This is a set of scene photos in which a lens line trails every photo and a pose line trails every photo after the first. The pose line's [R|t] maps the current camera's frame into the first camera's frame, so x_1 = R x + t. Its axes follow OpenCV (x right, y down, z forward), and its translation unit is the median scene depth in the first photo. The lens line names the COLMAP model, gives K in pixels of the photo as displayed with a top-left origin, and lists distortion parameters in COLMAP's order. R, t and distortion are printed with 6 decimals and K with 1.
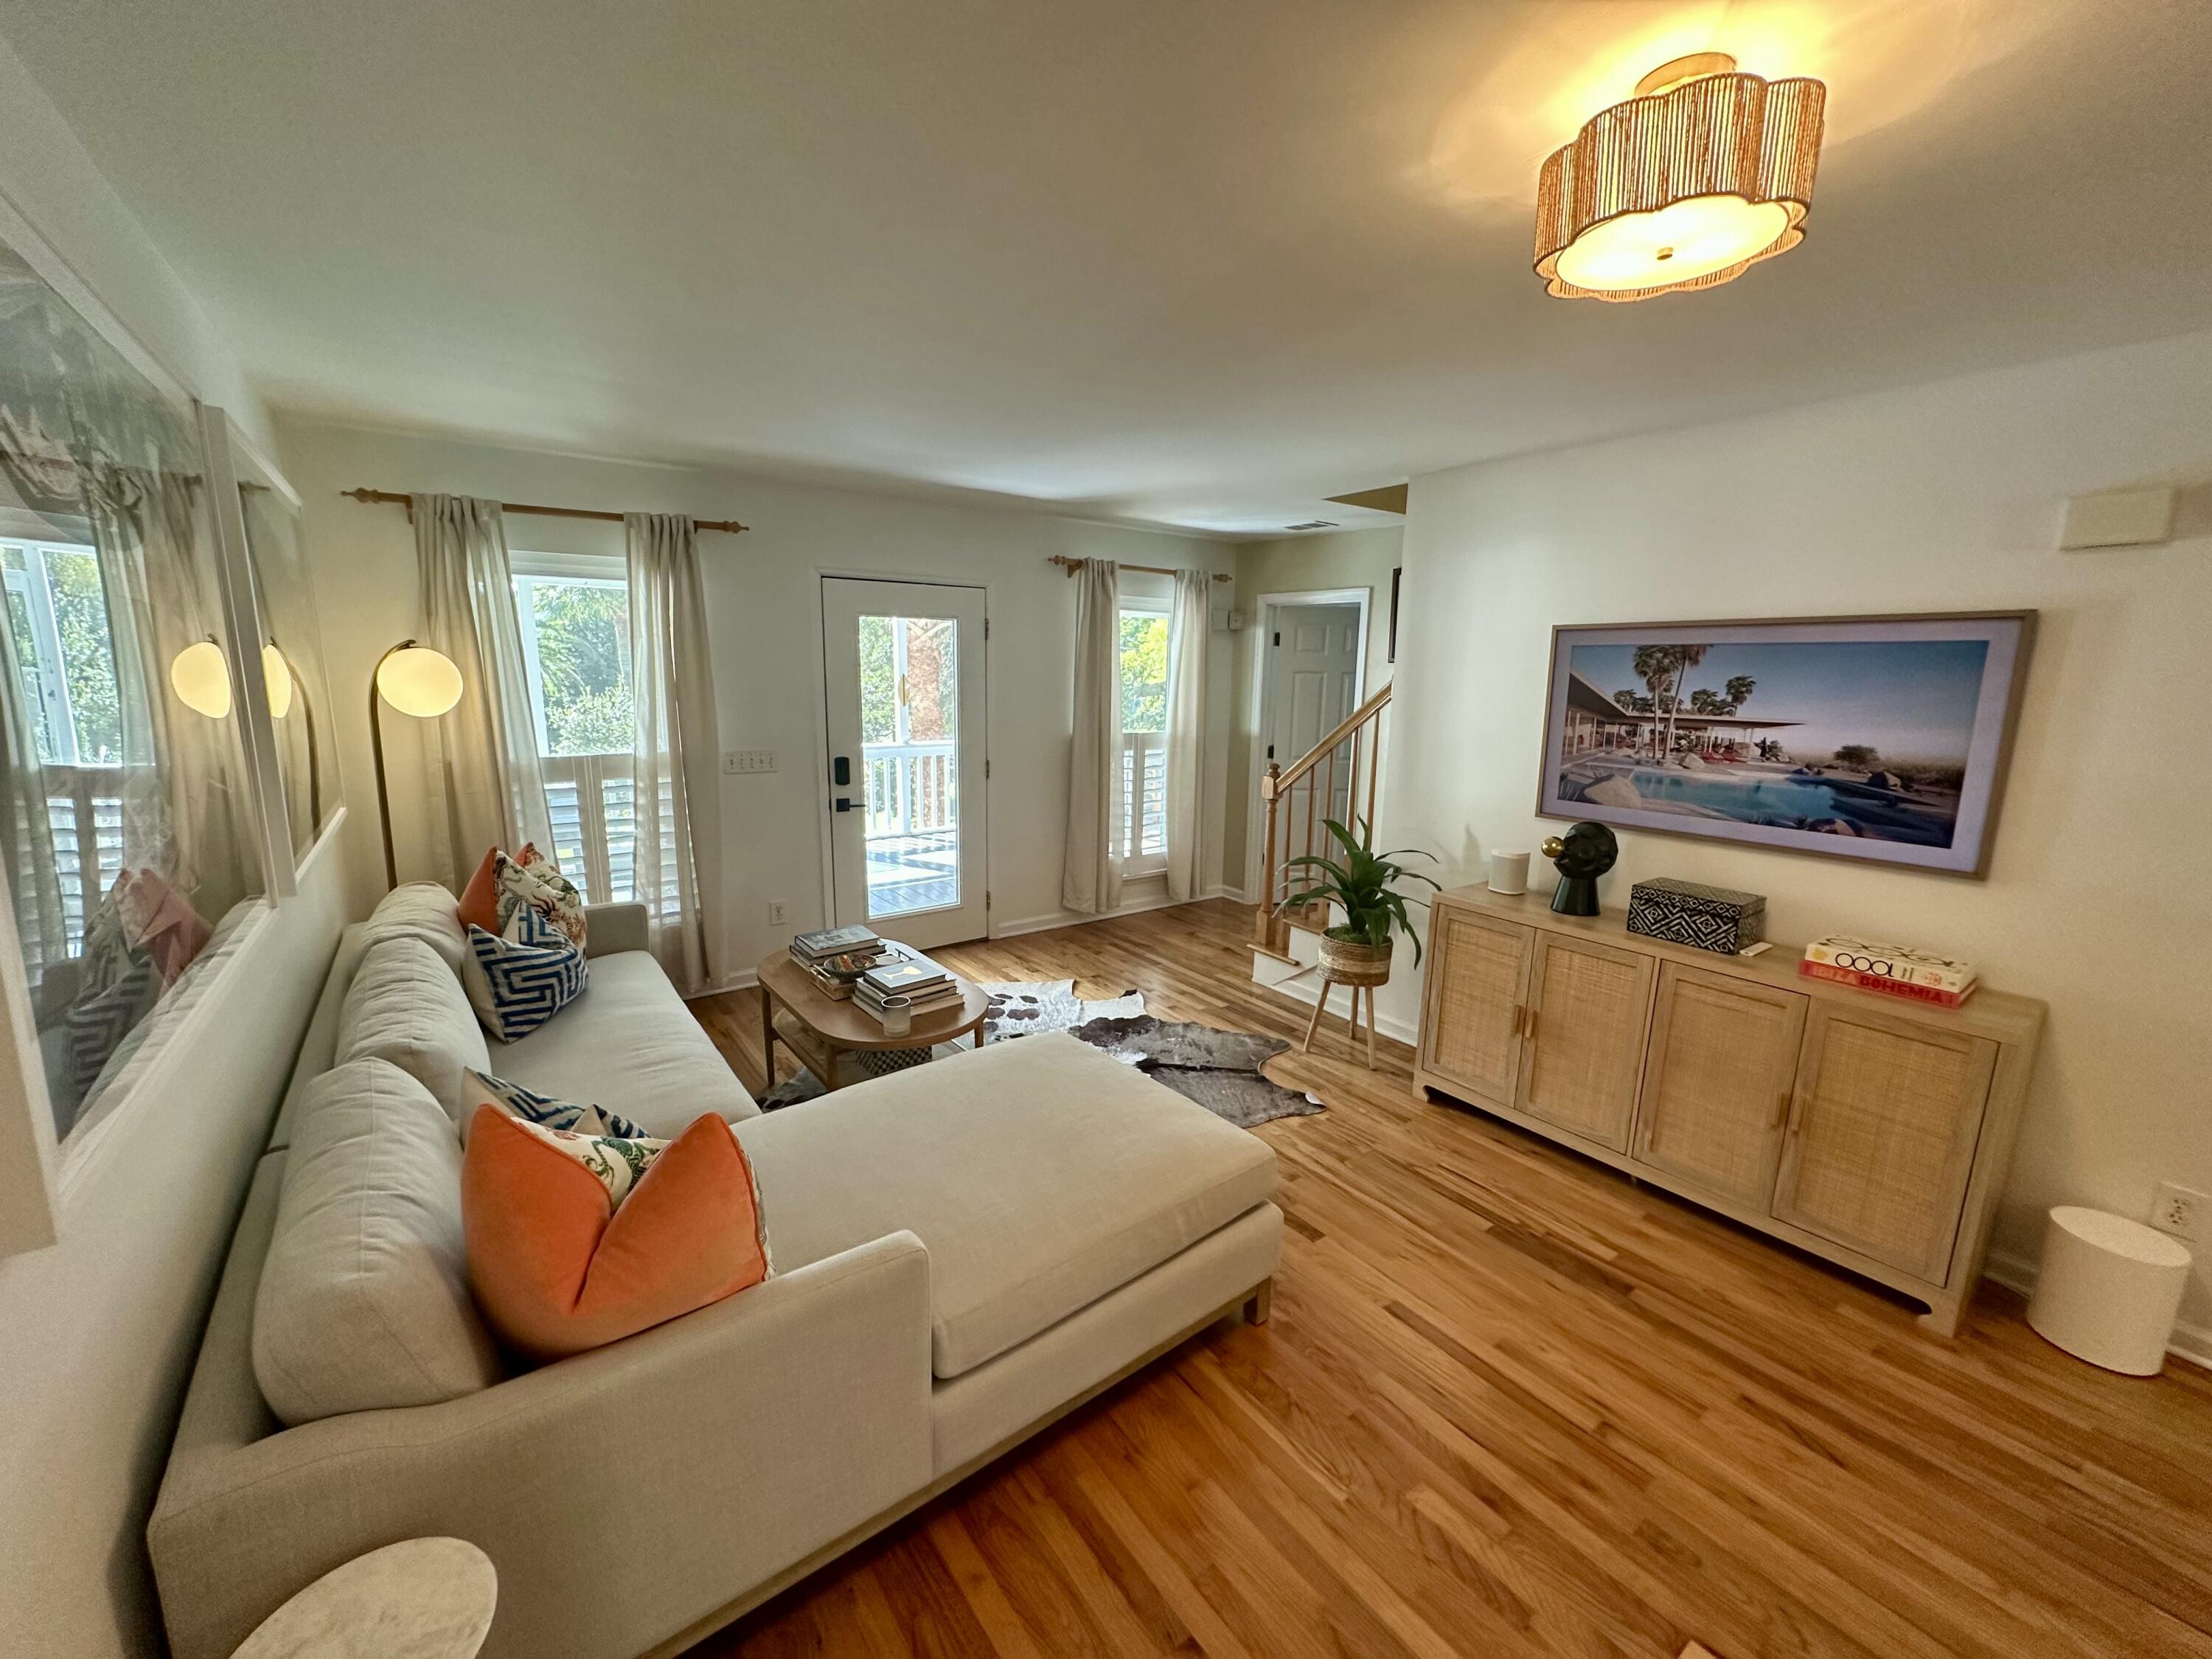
lens RADIAL K [[873.9, 0, 1106.8], [0, 873.9, 831.5], [0, 0, 1]] dist [-0.008354, 0.002548]
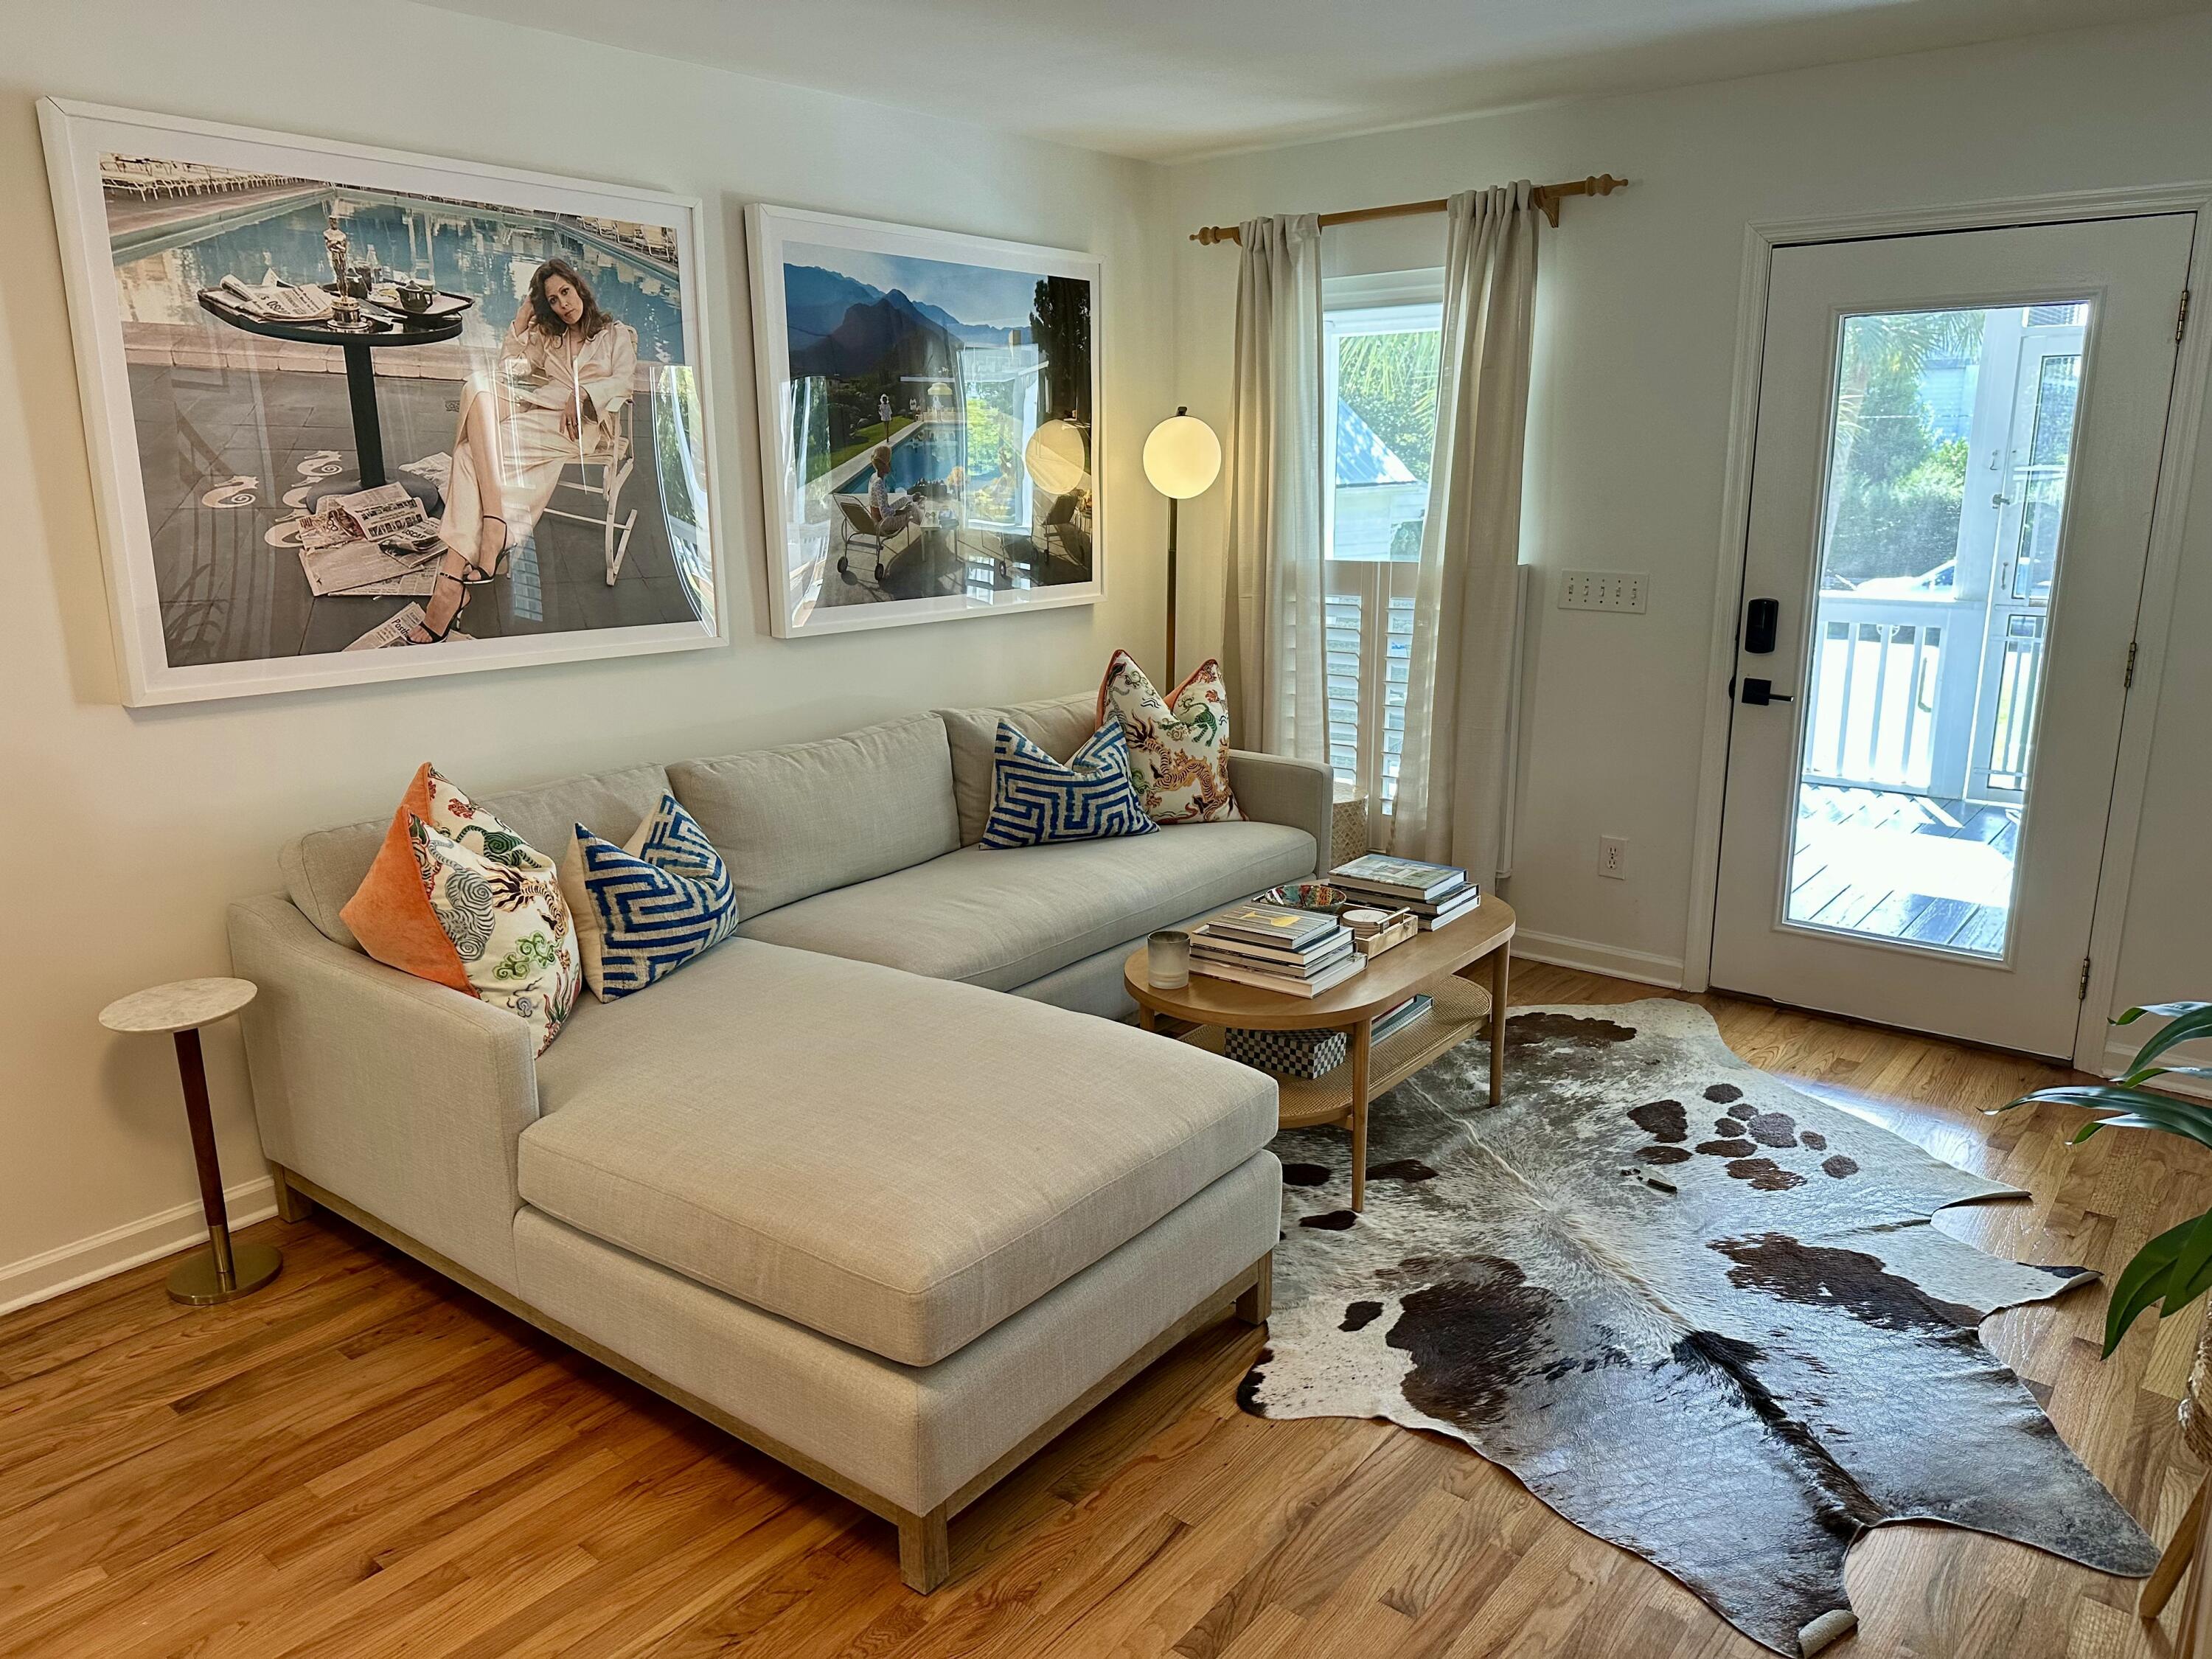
lens RADIAL K [[1543.9, 0, 1105.4], [0, 1543.9, 845.8], [0, 0, 1]] dist [0.055026, -0.073959]
pose [[0.251606, 0.219516, -0.942607, 0.772716], [-0.169543, 0.968875, 0.180378, -0.066969], [0.952864, 0.114428, 0.280992, 0.587092]]
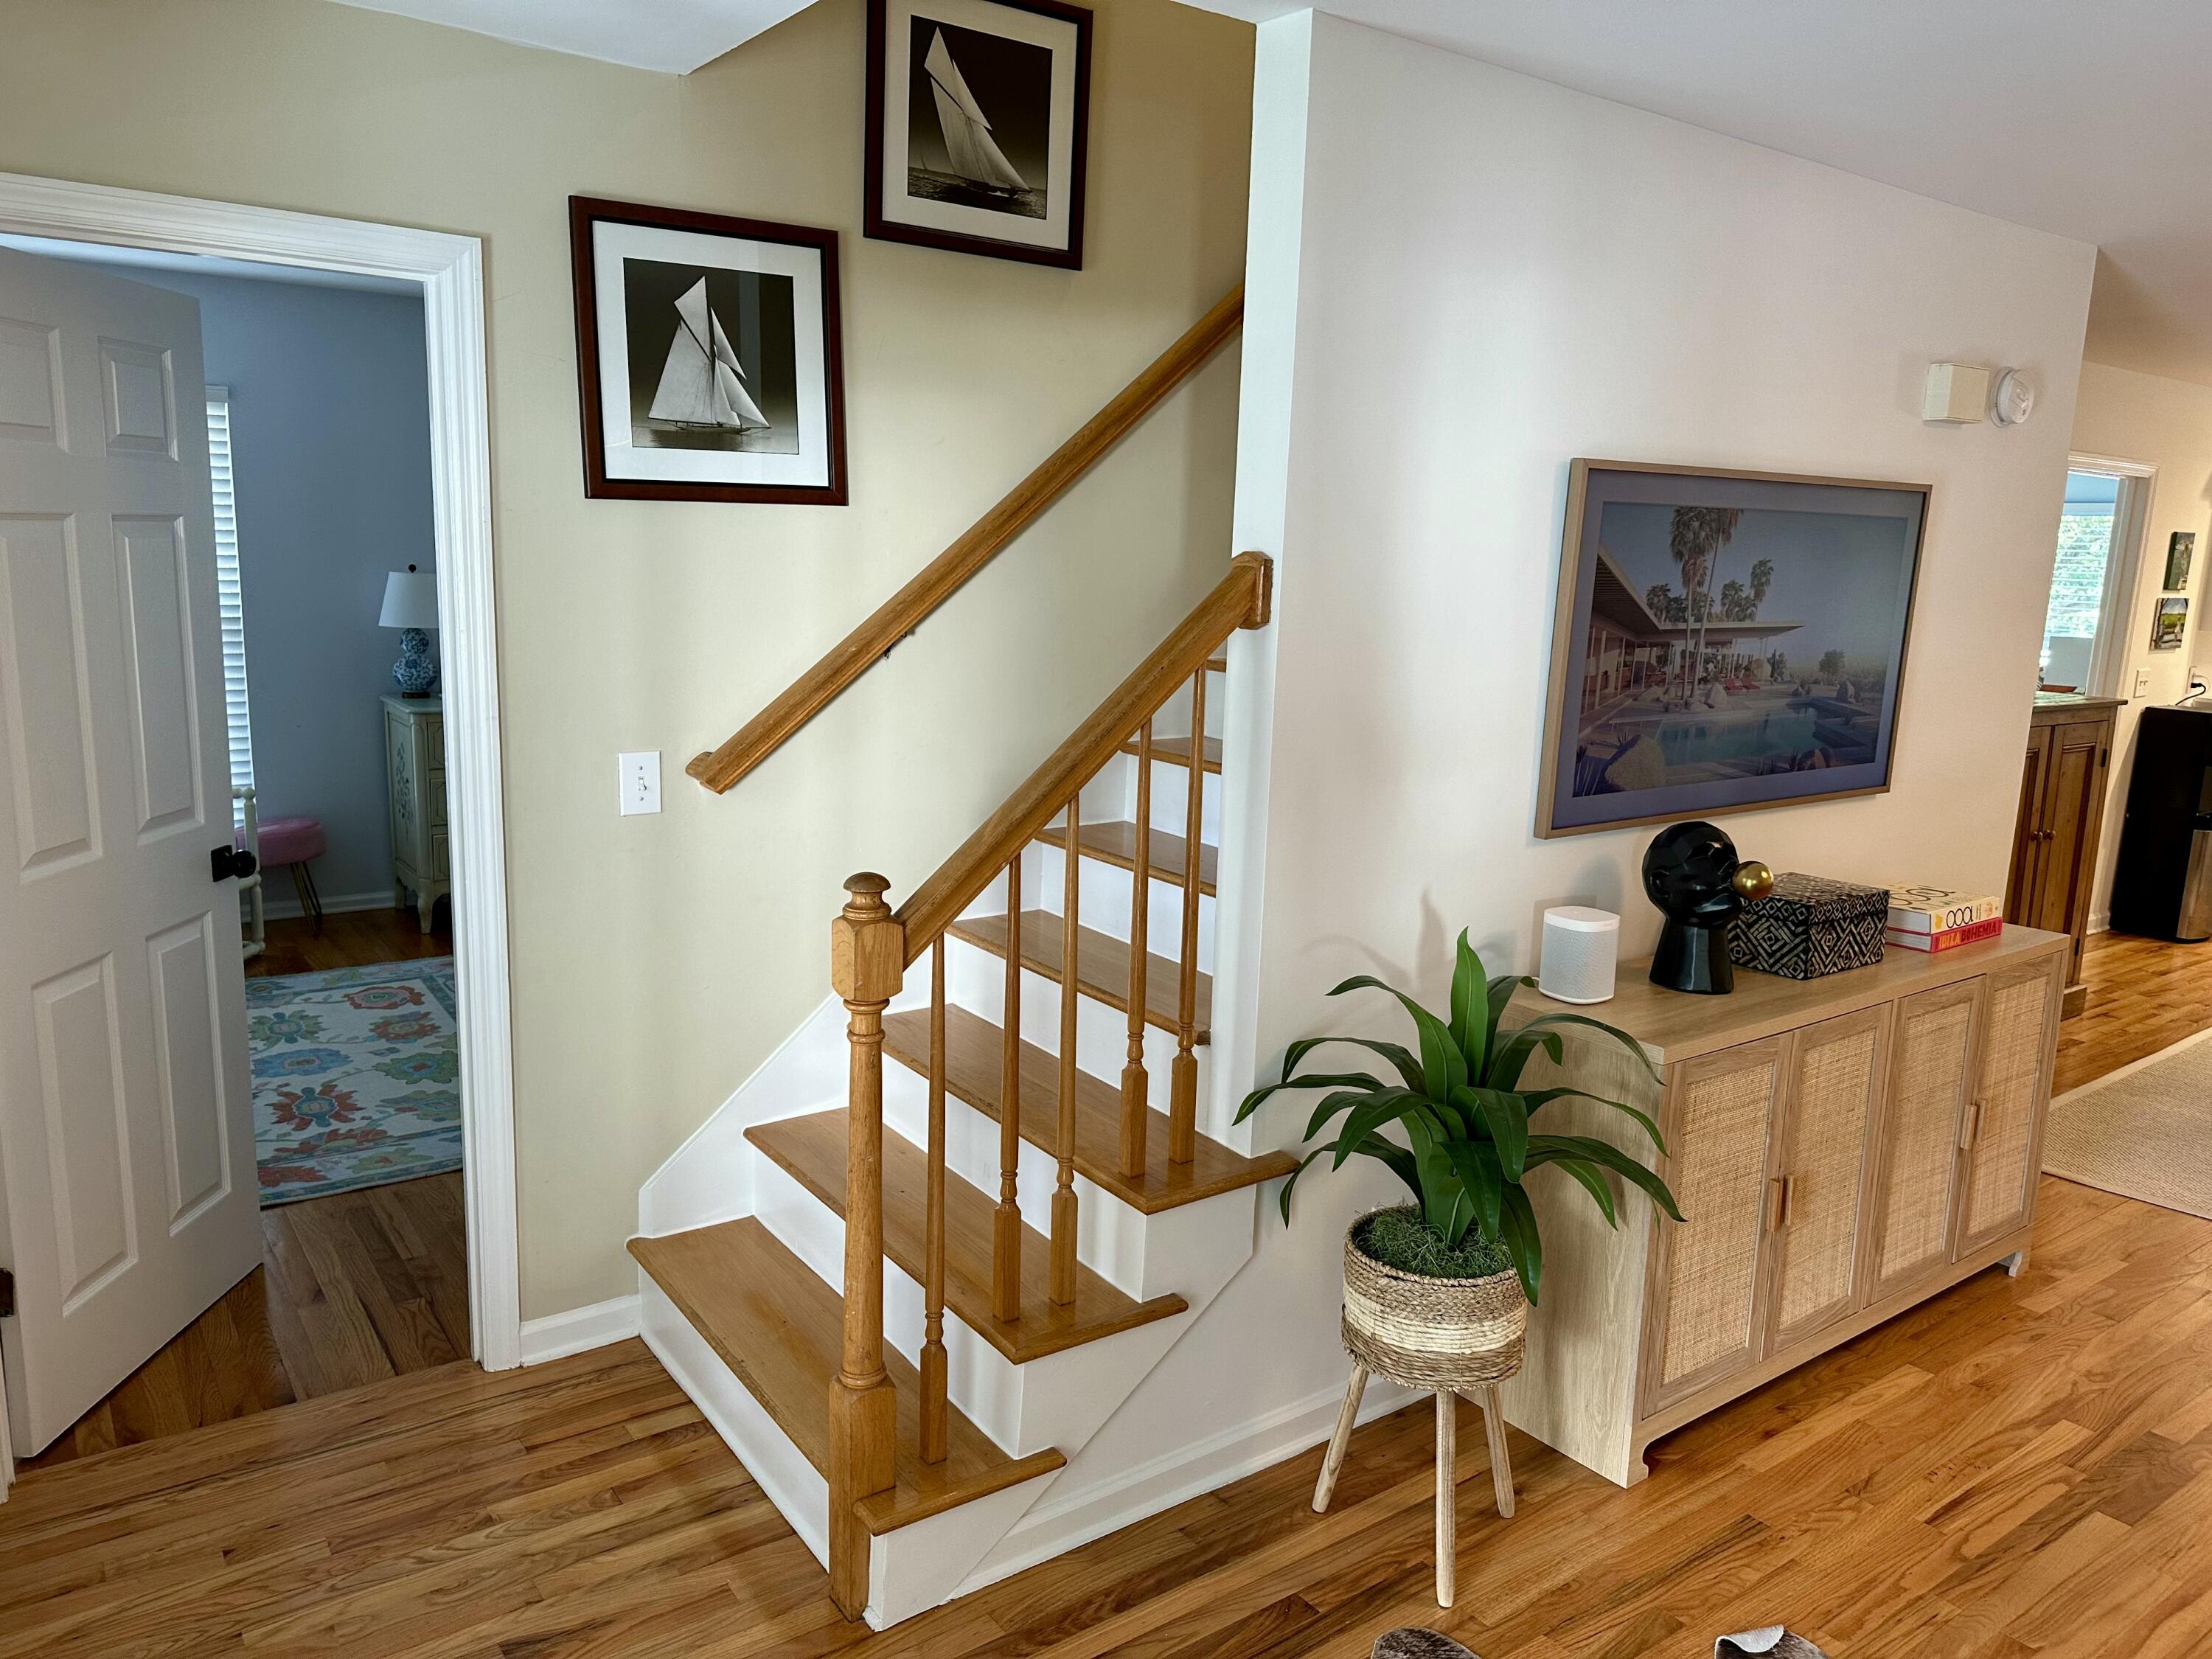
lens RADIAL K [[1543.9, 0, 1103.8], [0, 1543.9, 839.0], [0, 0, 1]] dist [0.055026, -0.073959]
pose [[0.010886, -0.205423, 0.978613, -0.441750], [0.154733, 0.967229, 0.201312, -0.268970], [-0.987896, 0.149232, 0.042315, 1.374821]]
